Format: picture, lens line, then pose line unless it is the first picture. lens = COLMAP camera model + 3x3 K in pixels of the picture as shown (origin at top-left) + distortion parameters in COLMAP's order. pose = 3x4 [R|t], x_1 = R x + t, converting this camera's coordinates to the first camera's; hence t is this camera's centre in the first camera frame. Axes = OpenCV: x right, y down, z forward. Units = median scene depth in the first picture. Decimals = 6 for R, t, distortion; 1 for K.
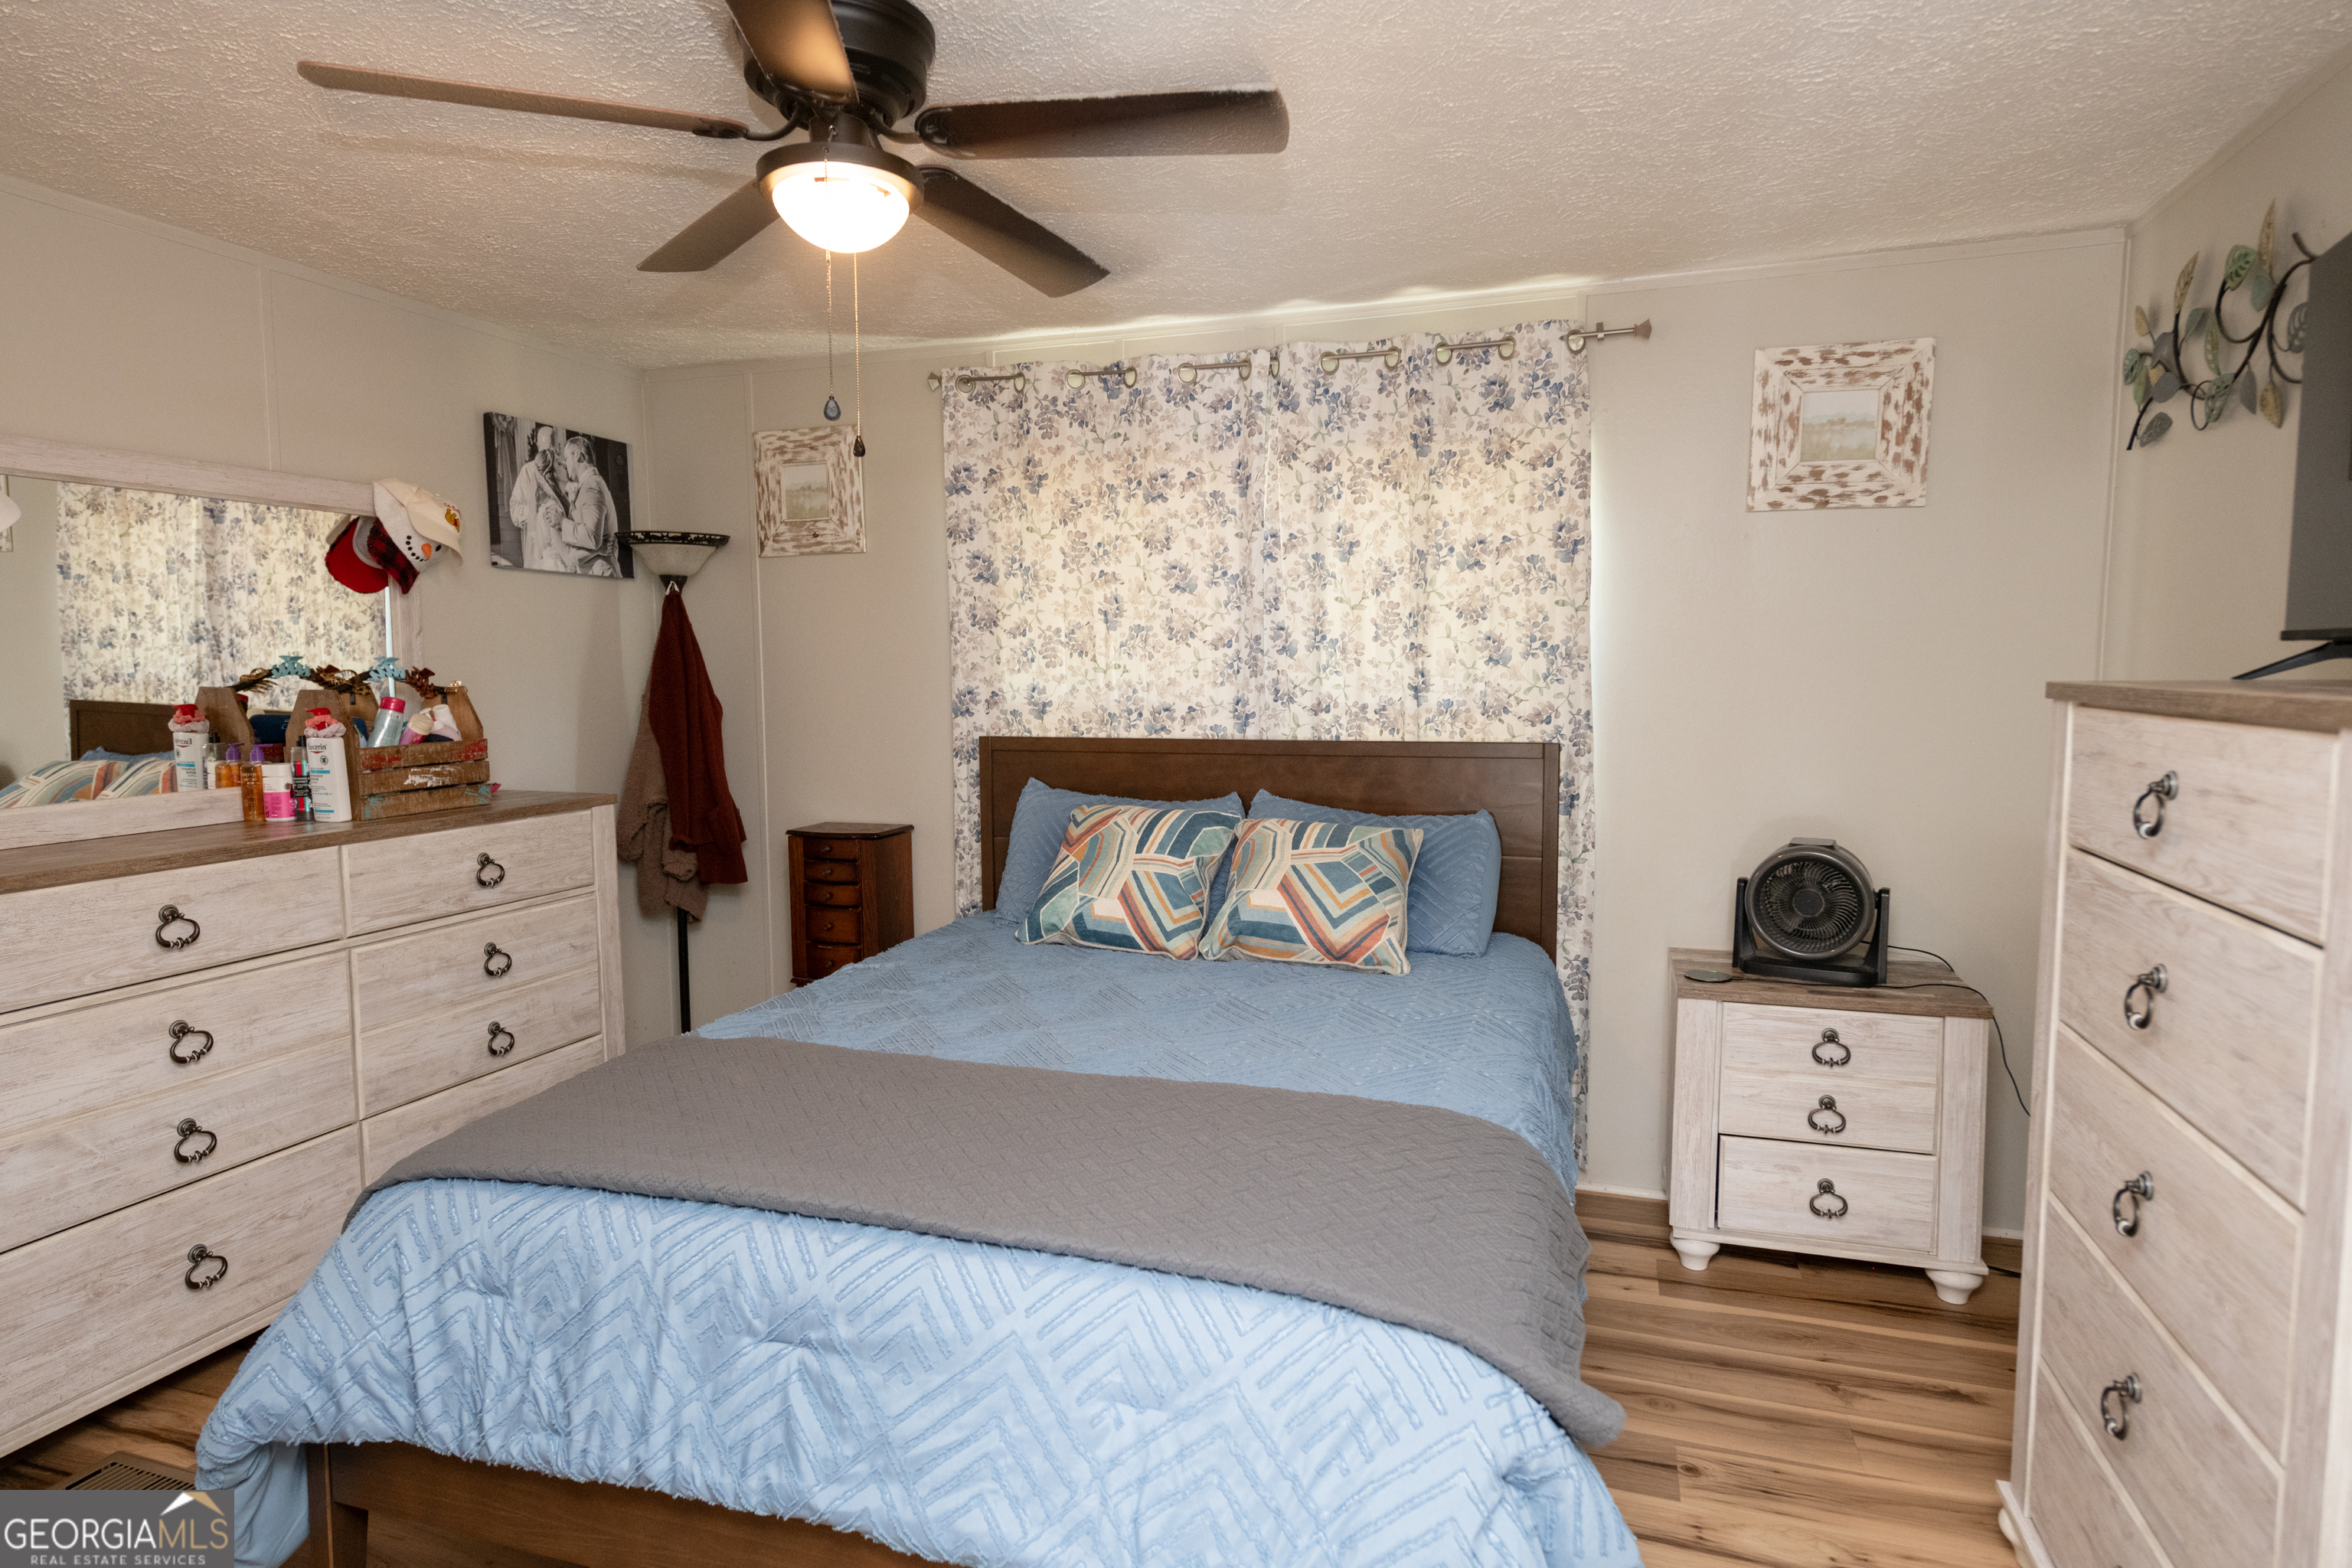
lens RADIAL K [[1281.2, 0, 1177.5], [0, 1281.2, 775.9], [0, 0, 1]] dist [0.007166, -0.005903]
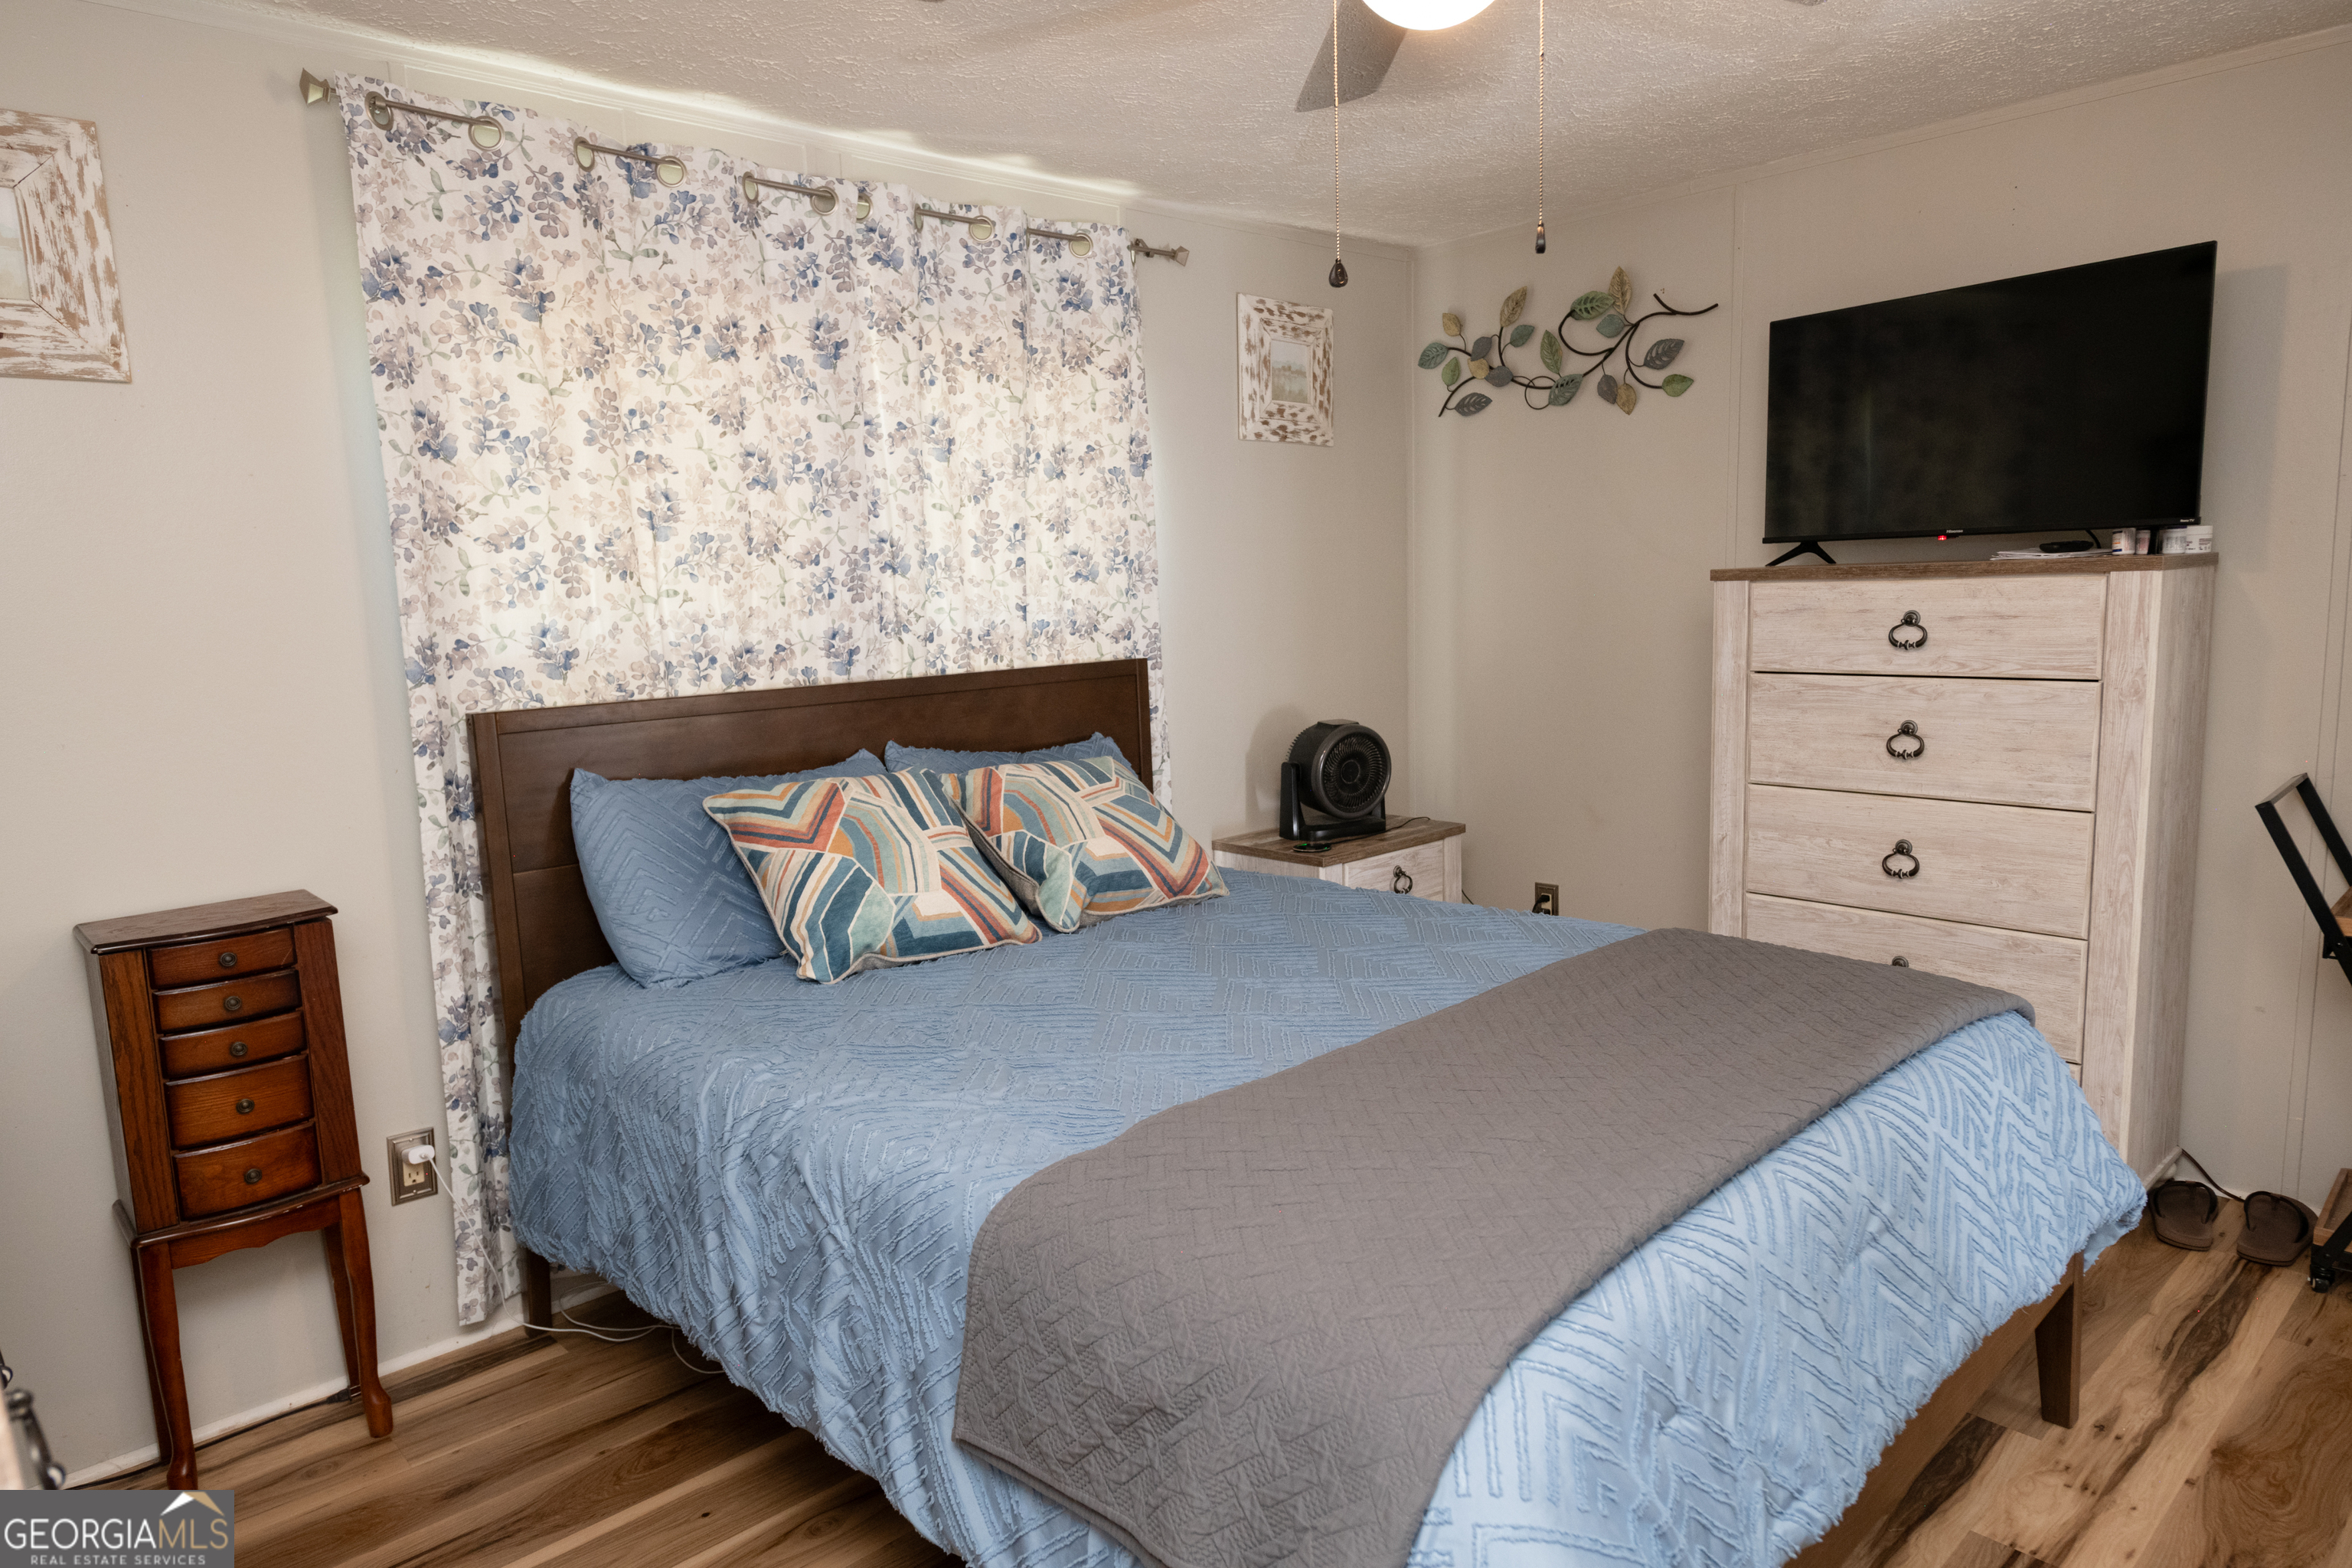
lens RADIAL K [[1443.6, 0, 1172.5], [0, 1443.6, 786.6], [0, 0, 1]] dist [0.006226, -0.002530]
pose [[0.471020, -0.132309, 0.872144, -0.653250], [0.109267, 0.989824, 0.091150, -0.025042], [-0.875329, 0.052363, 0.480684, 0.418101]]
